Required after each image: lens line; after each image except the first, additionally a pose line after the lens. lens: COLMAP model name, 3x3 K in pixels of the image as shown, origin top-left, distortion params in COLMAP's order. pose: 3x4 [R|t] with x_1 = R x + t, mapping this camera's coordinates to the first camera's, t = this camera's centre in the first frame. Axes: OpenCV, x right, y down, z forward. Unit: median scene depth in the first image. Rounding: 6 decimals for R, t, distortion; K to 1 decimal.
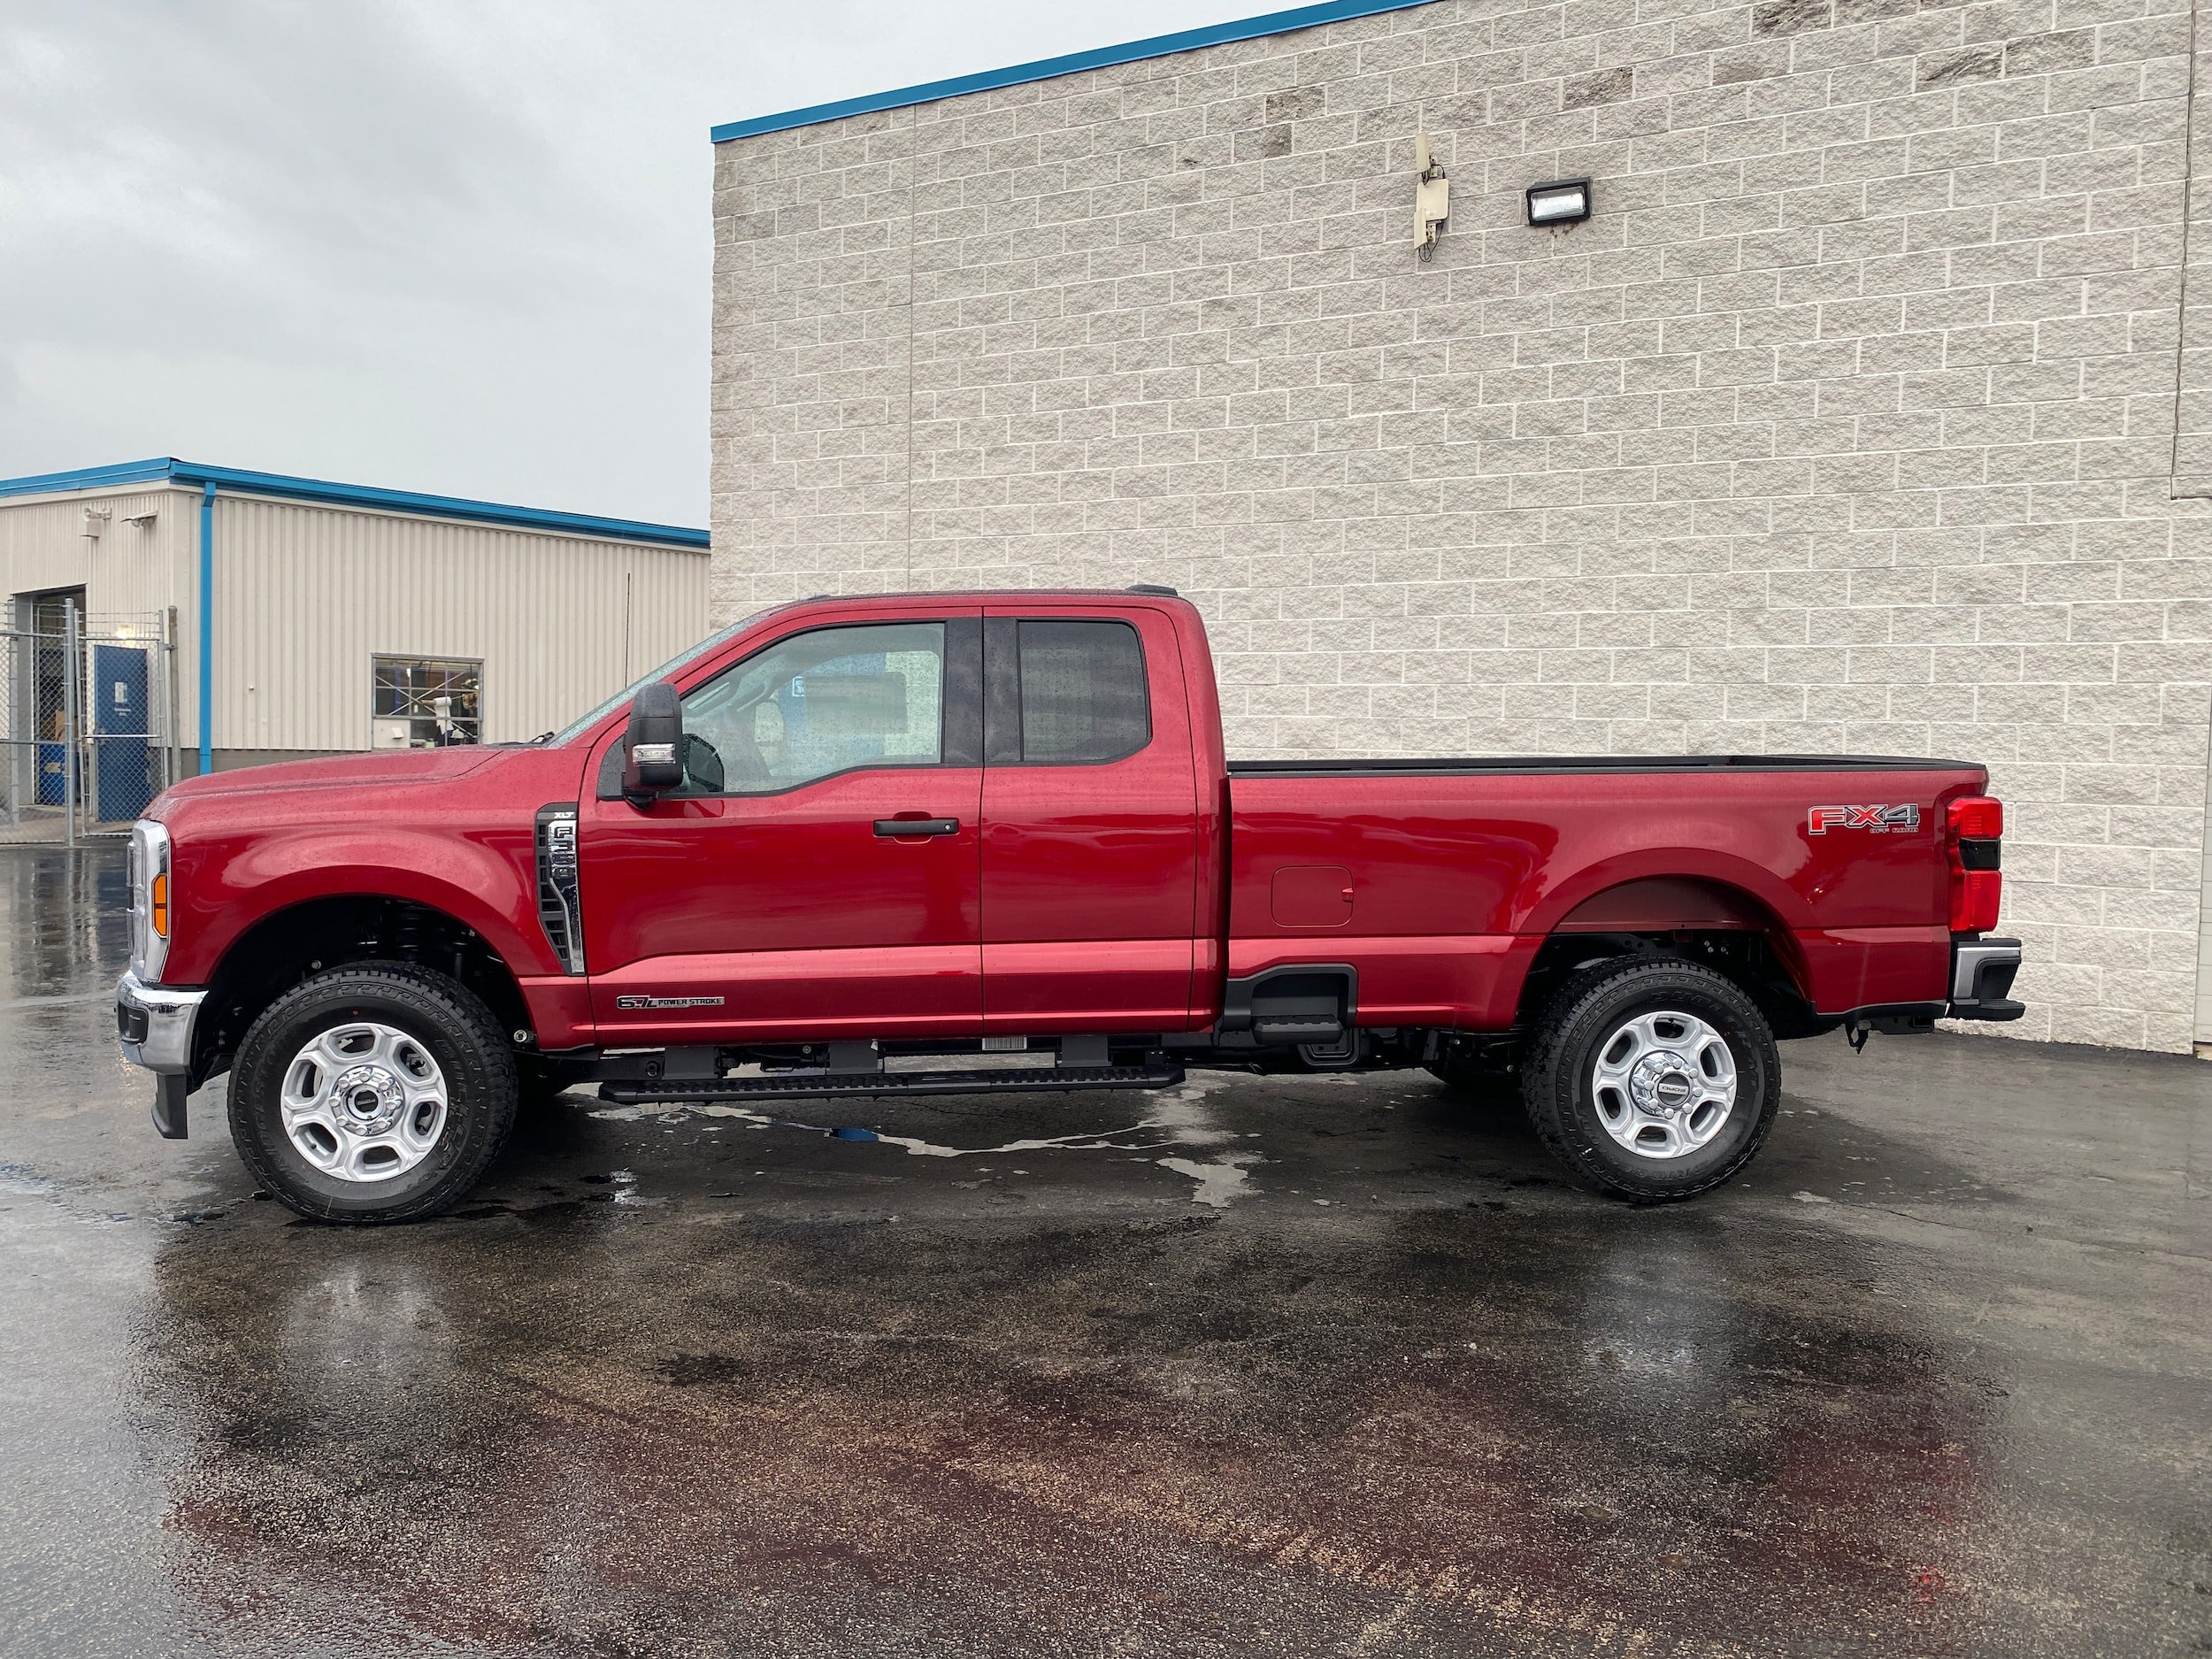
lens RADIAL K [[1702.3, 0, 1090.8], [0, 1702.3, 822.6], [0, 0, 1]] dist [0.018464, -0.020436]
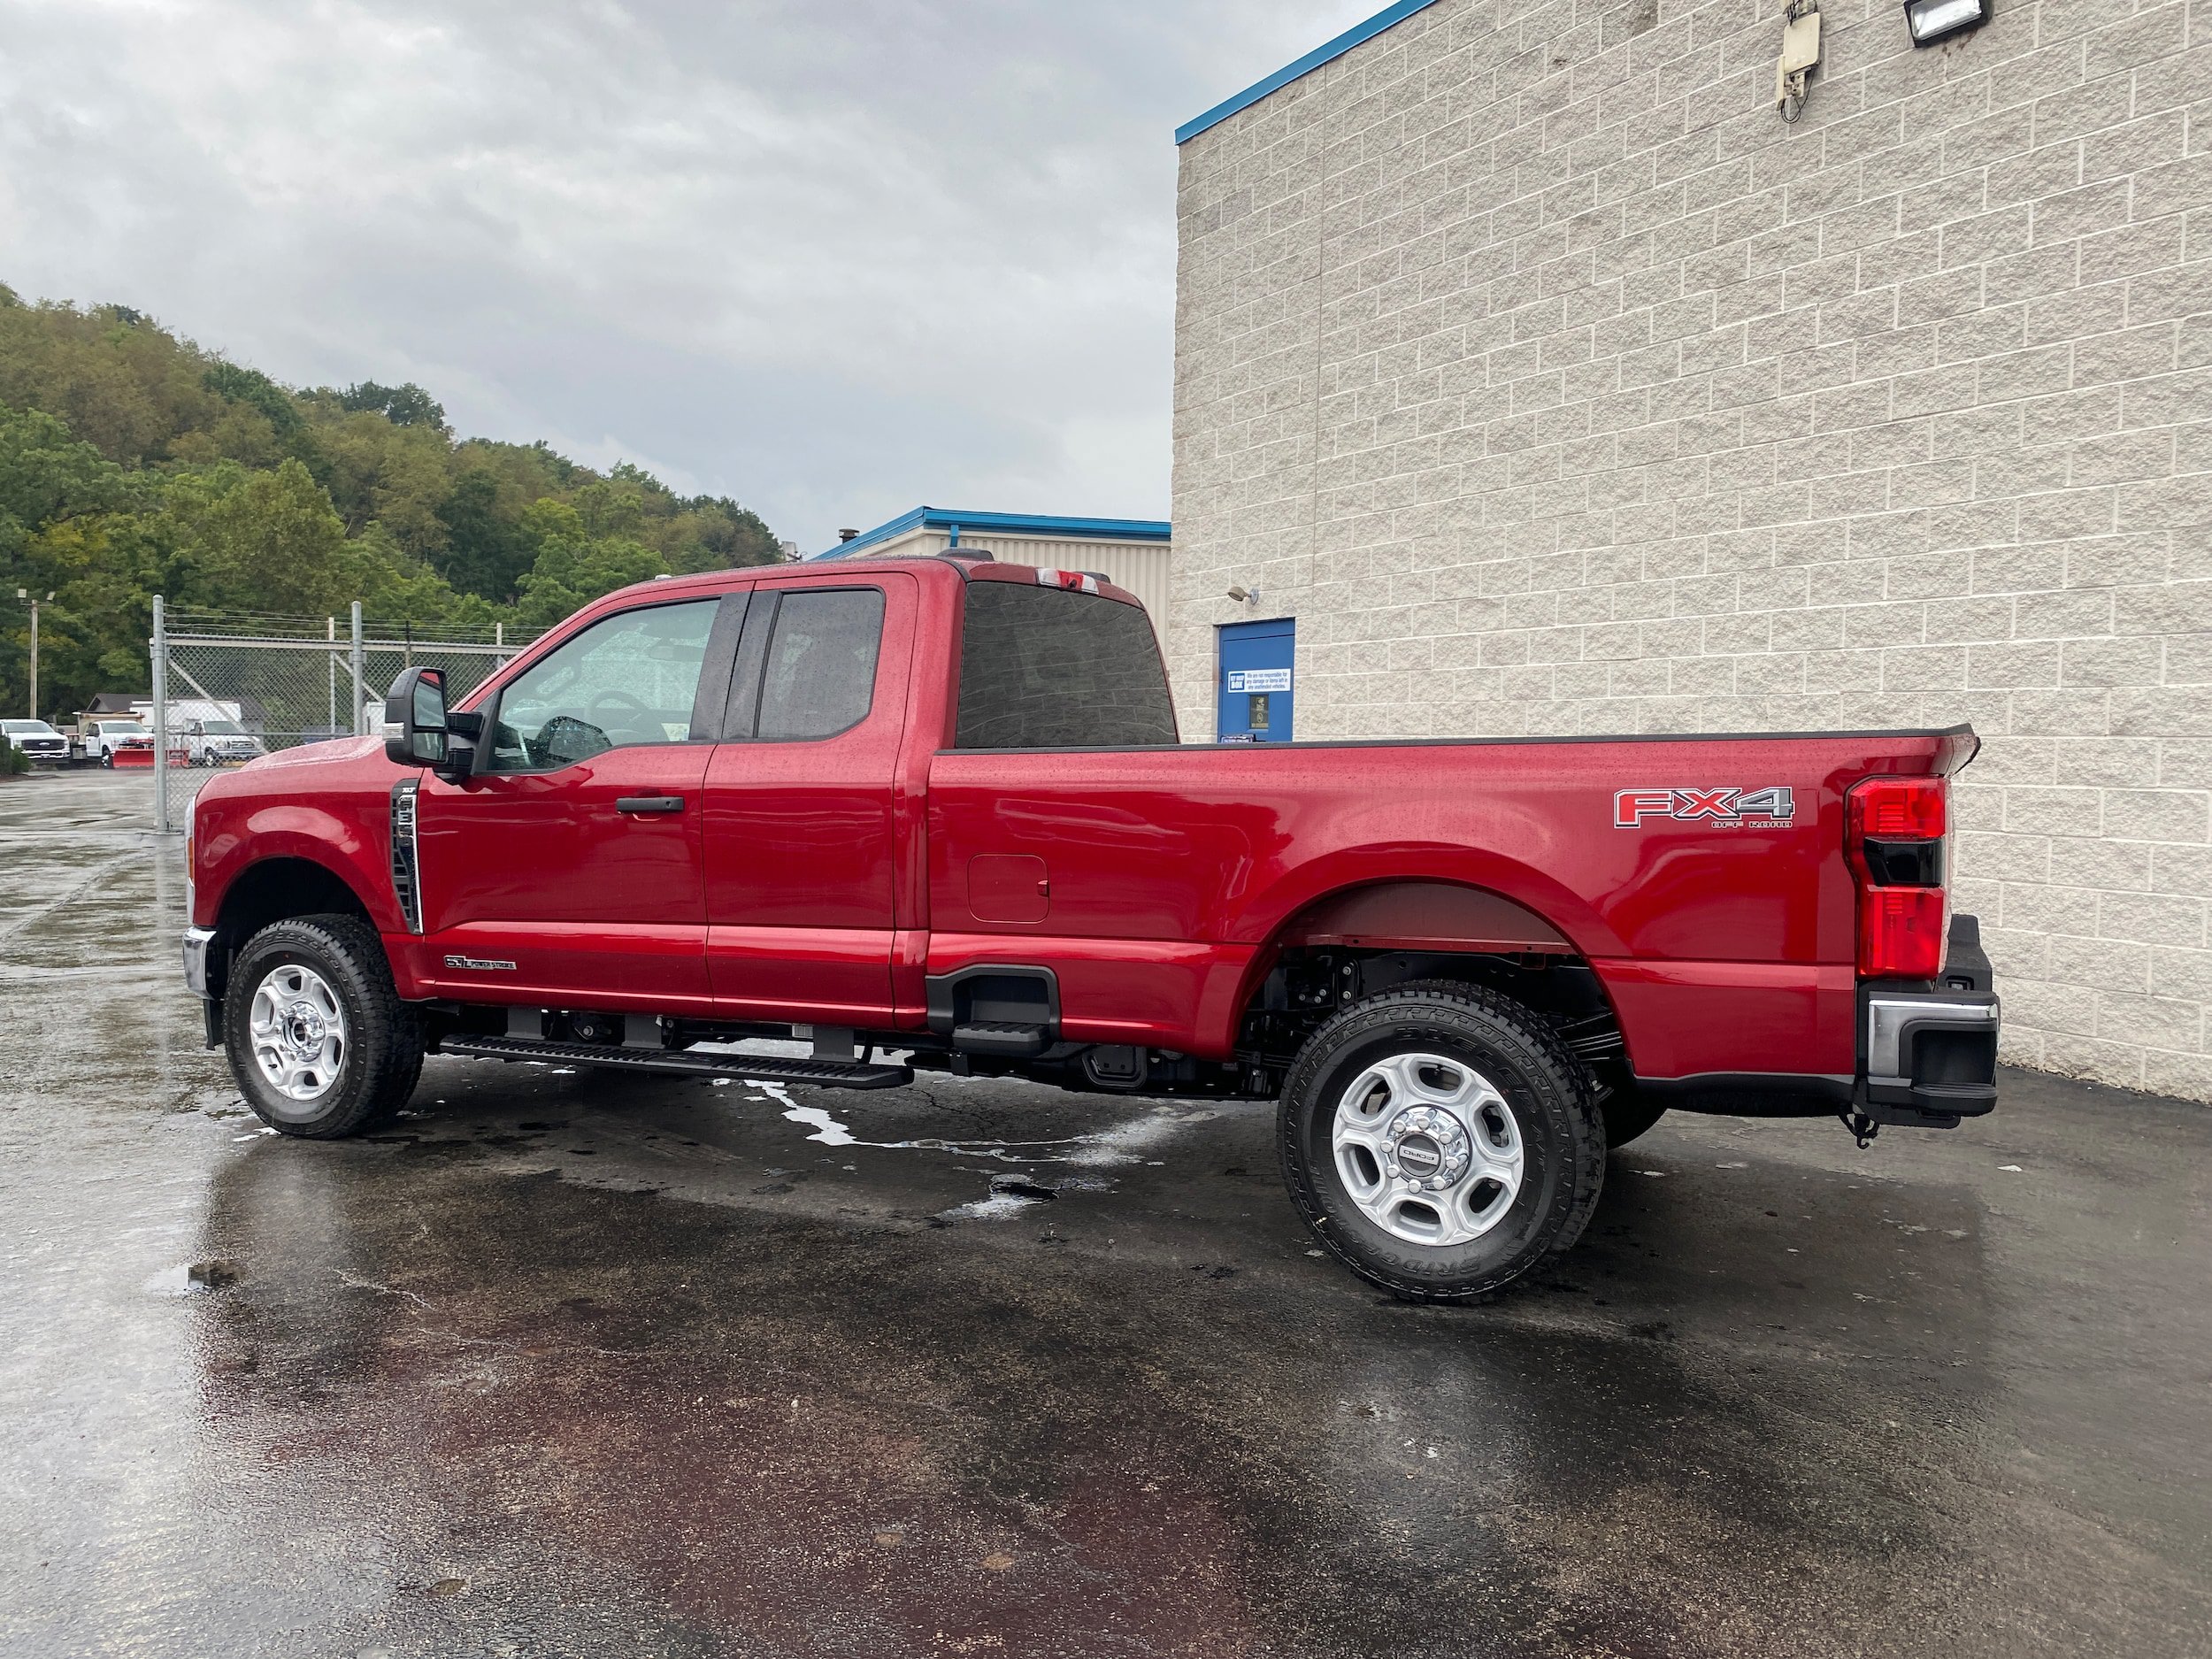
lens RADIAL K [[1702.3, 0, 1084.2], [0, 1702.3, 825.9], [0, 0, 1]] dist [0.018464, -0.020436]
pose [[0.848659, 0.014968, -0.528729, 0.353727], [-0.017116, 0.999853, 0.000833, 0.005683], [0.528664, 0.008343, 0.848790, 0.153004]]
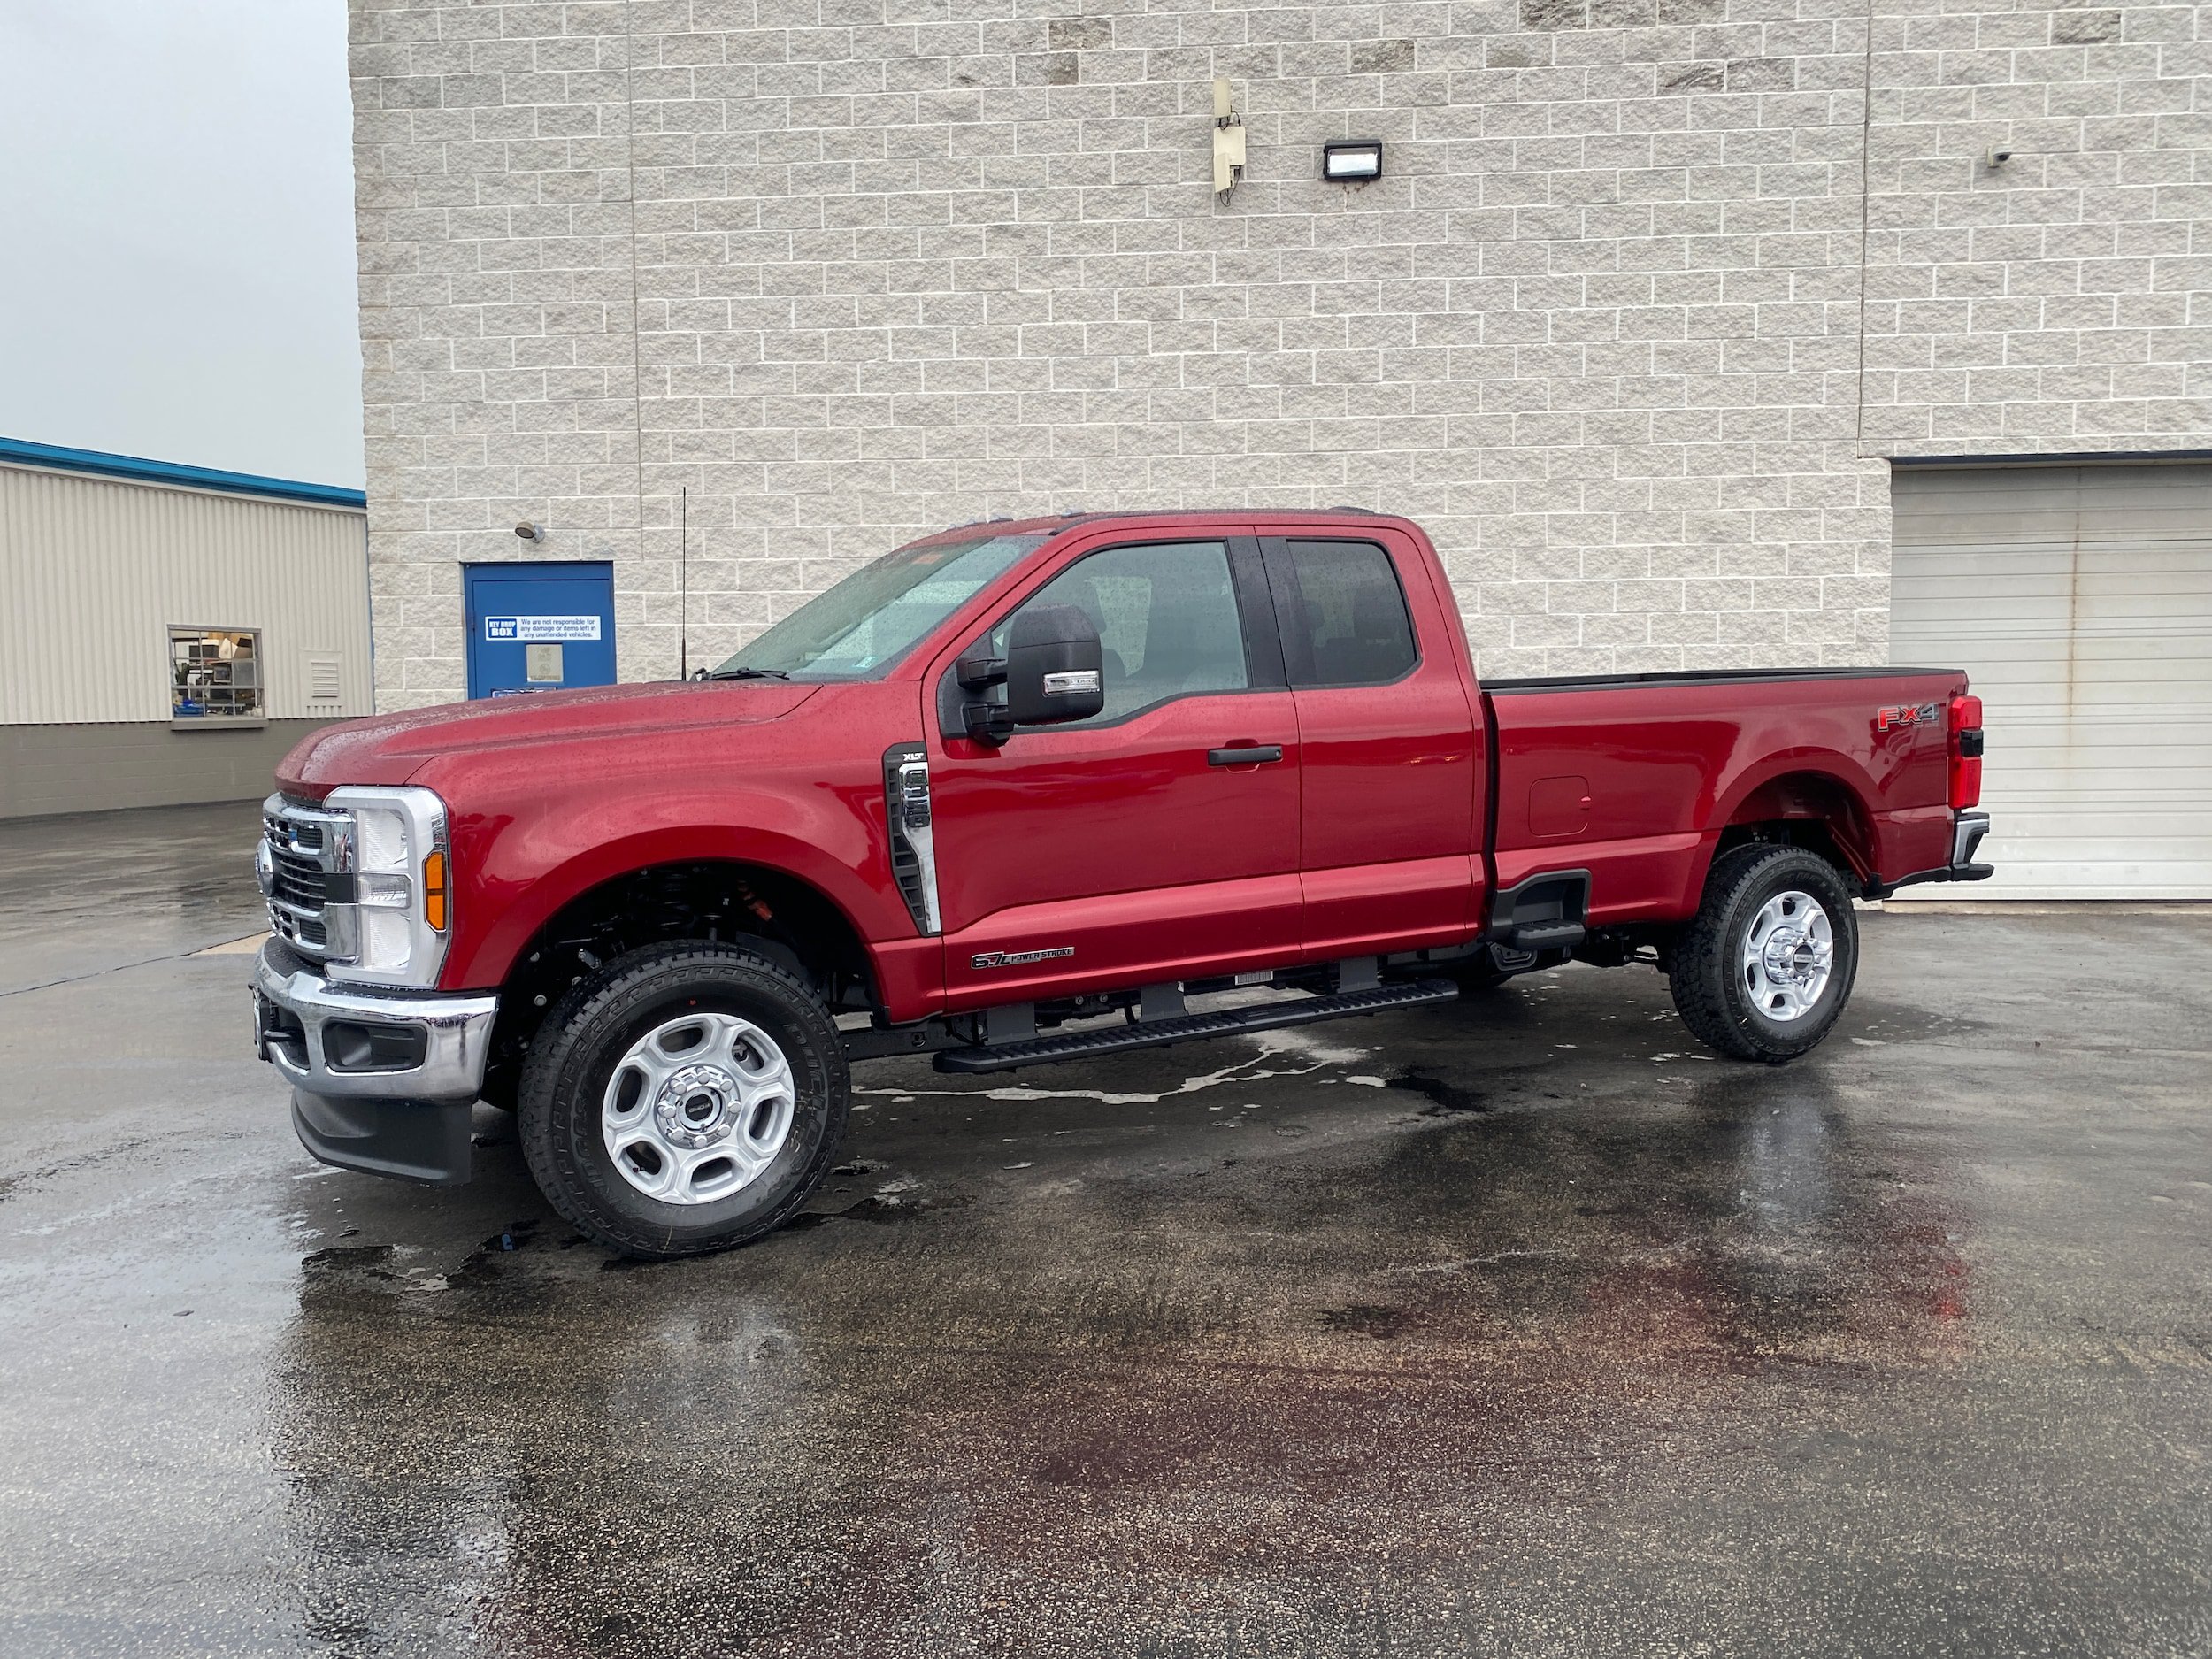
lens RADIAL K [[1702.3, 0, 1131.9], [0, 1702.3, 815.6], [0, 0, 1]] dist [0.018464, -0.020436]
pose [[0.911916, -0.054977, 0.406678, -0.303026], [0.045012, 0.998406, 0.034038, 0.000820], [-0.407901, -0.012735, 0.912937, 0.081345]]
